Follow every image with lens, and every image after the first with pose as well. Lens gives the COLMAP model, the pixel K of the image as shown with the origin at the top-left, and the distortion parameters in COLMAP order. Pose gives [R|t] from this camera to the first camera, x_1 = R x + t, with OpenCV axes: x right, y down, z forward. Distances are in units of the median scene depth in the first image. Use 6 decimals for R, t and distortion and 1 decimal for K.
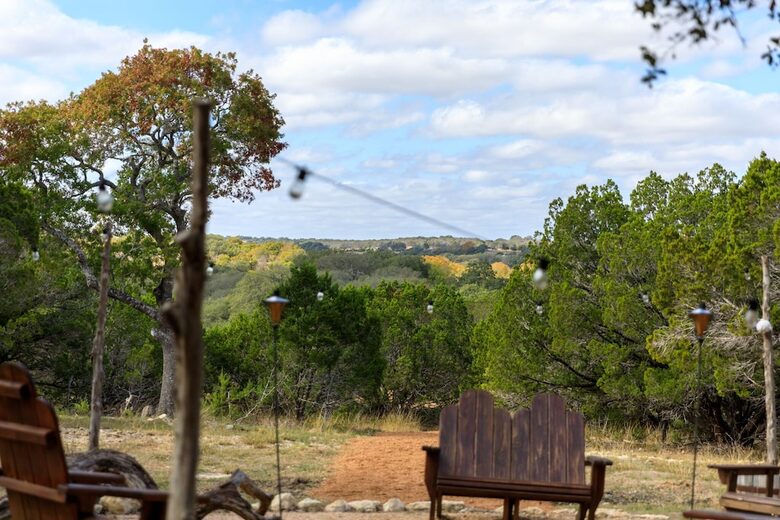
lens RADIAL K [[1342.8, 0, 390.0], [0, 1342.8, 260.0], [0, 0, 1]] dist [-0.025964, -0.098082]
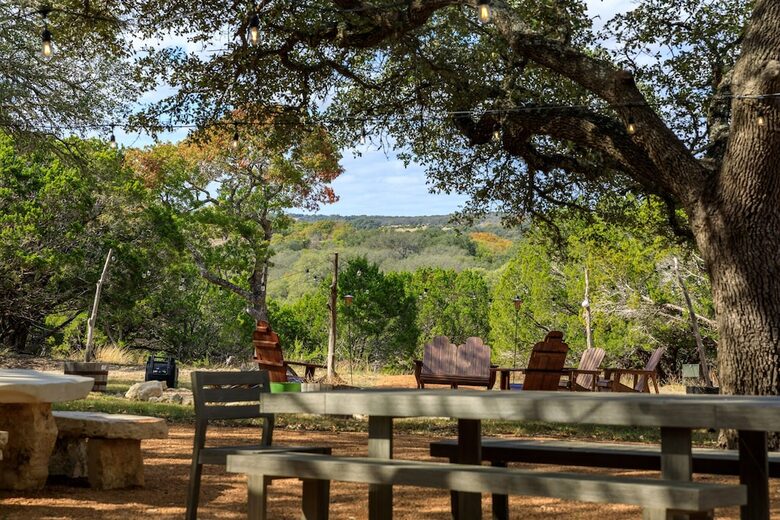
lens RADIAL K [[1555.4, 0, 390.0], [0, 1555.4, 260.0], [0, 0, 1]] dist [0.011680, 0.024889]
pose [[0.999100, -0.009503, -0.041341, 0.032550], [0.010445, 0.999689, 0.022633, -0.029465], [0.041113, -0.023044, 0.998889, -0.548141]]
